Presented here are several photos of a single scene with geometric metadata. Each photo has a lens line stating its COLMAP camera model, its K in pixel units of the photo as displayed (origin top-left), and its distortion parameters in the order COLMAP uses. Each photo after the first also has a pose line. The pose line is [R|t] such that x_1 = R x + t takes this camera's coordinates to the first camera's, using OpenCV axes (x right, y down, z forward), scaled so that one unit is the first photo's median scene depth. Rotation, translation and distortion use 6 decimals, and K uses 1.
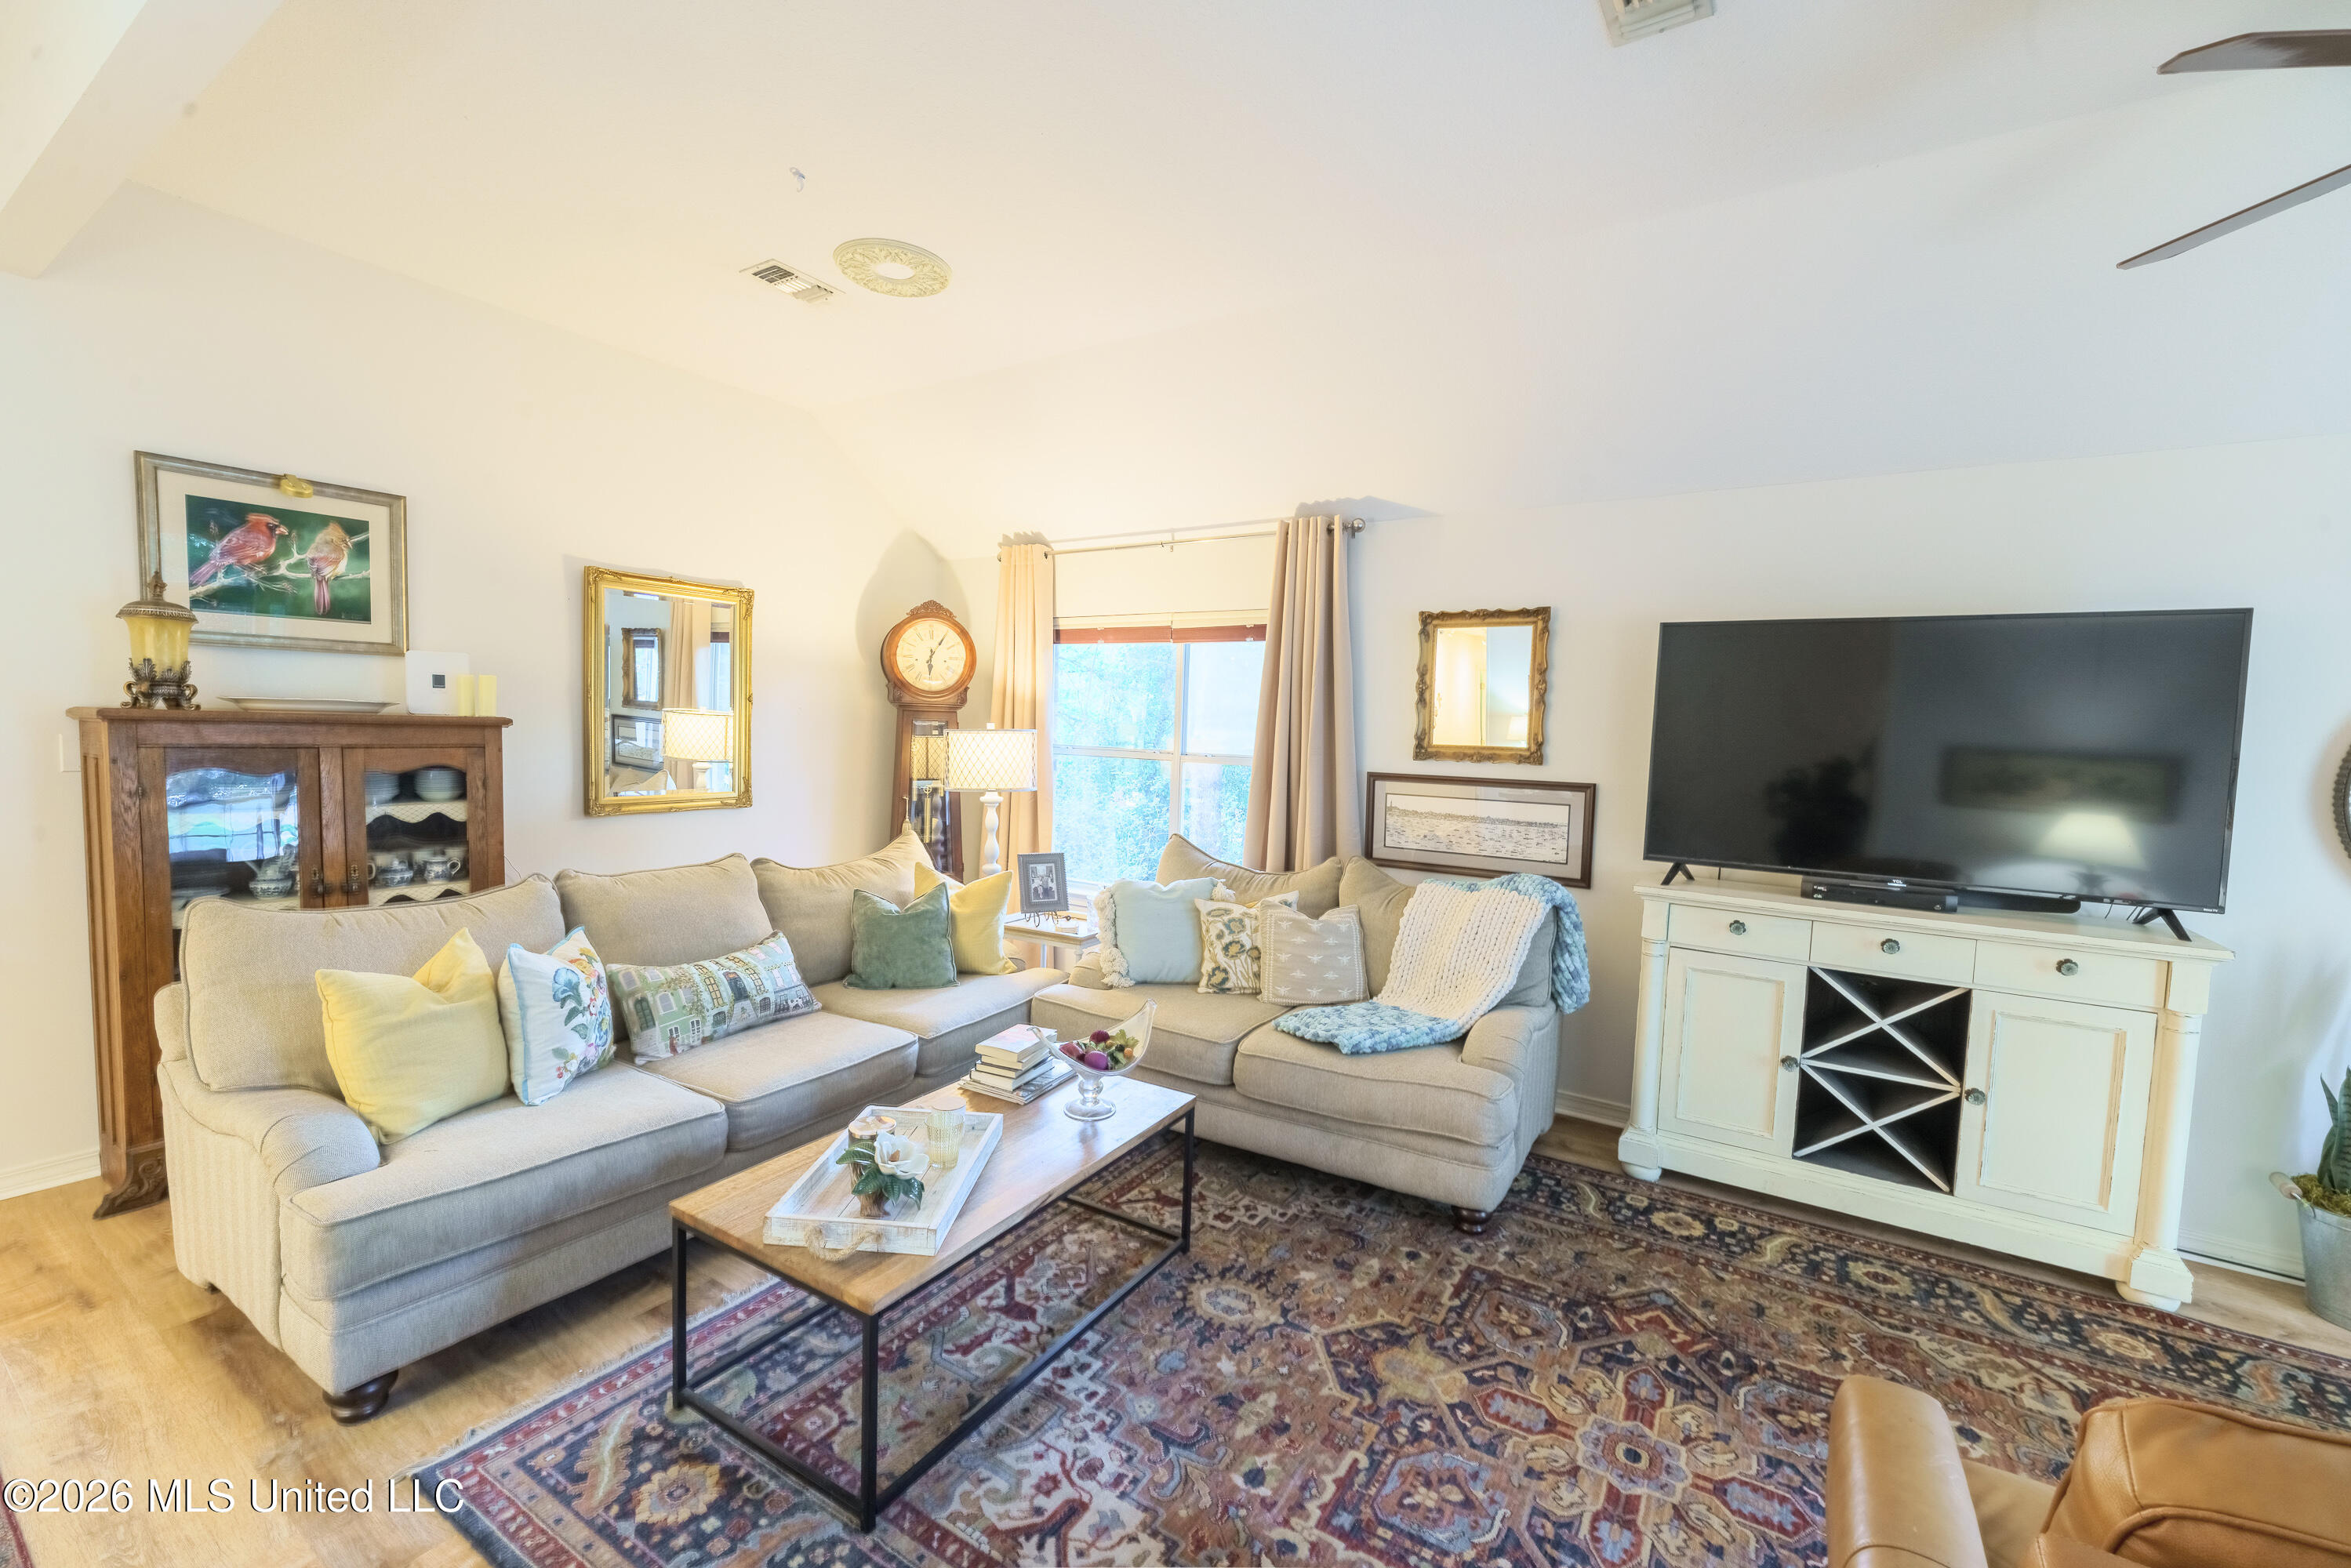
lens RADIAL K [[961.3, 0, 1178.4], [0, 961.3, 794.1], [0, 0, 1]] dist [-0.000944, -0.000633]
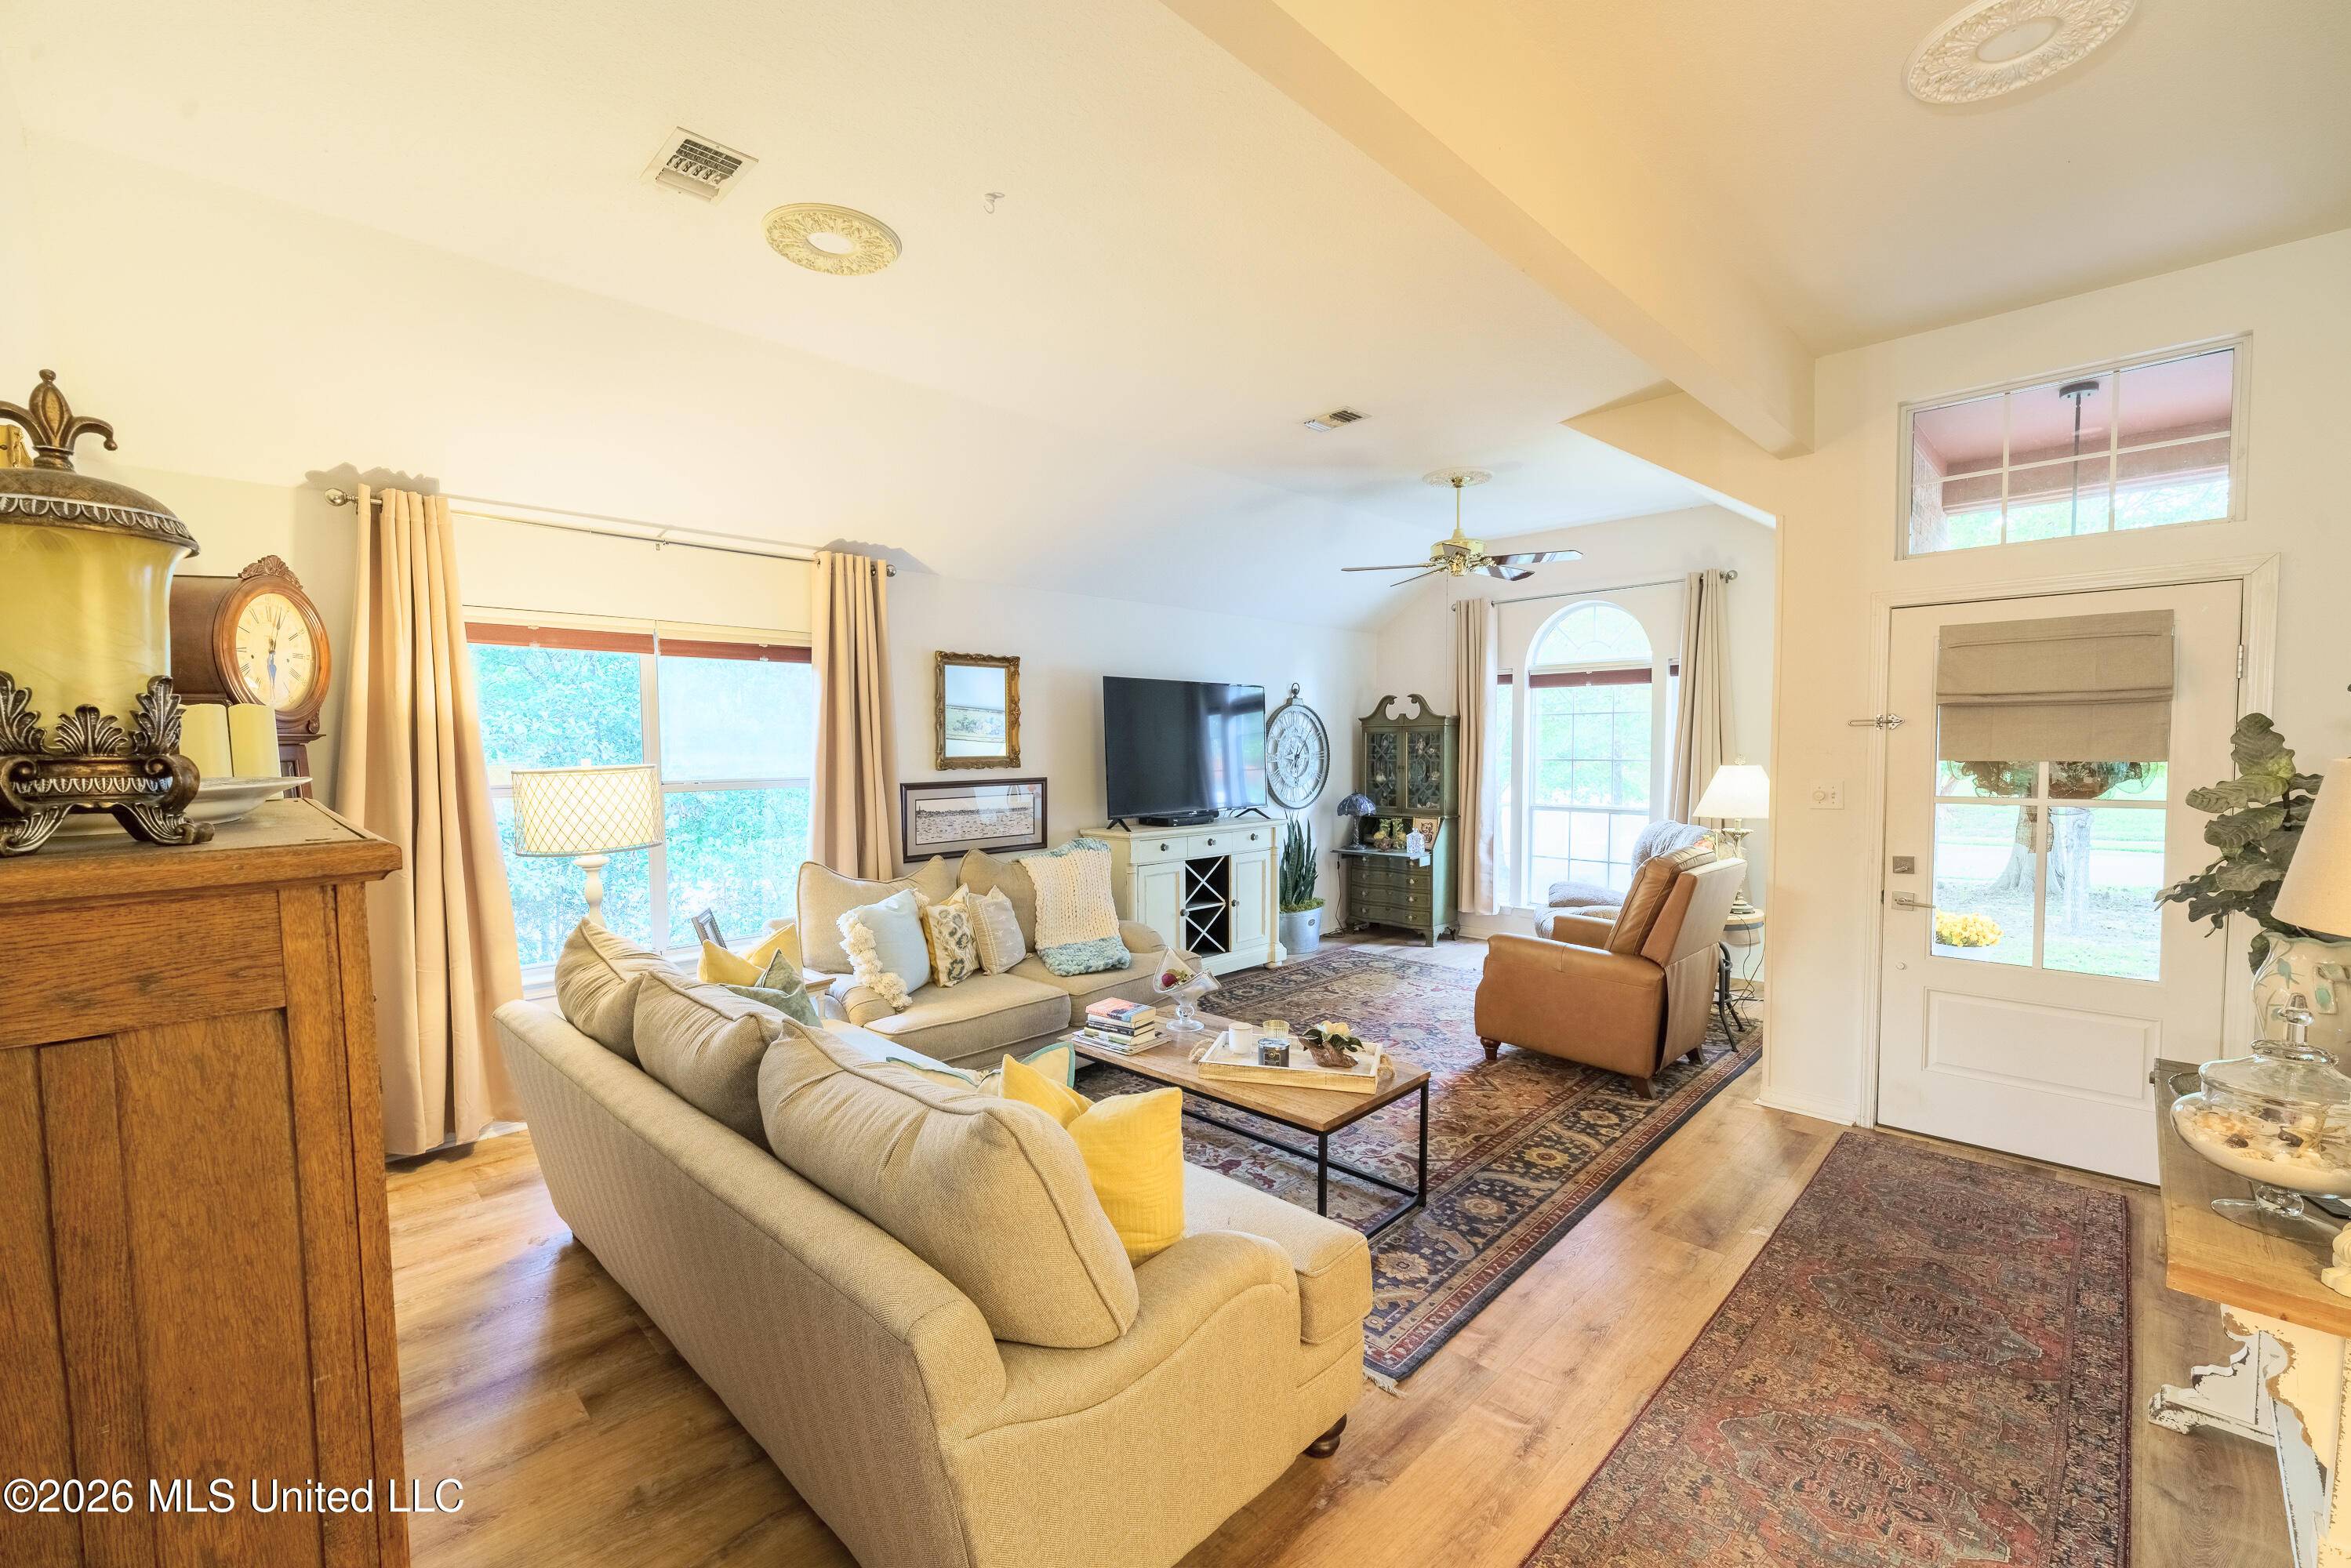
lens RADIAL K [[961.3, 0, 1178.4], [0, 961.3, 794.1], [0, 0, 1]] dist [-0.000944, -0.000633]
pose [[0.209832, -0.087860, 0.973782, -1.376846], [0.077978, 0.994286, 0.072907, -0.109062], [-0.974623, 0.060636, 0.215484, 0.661969]]
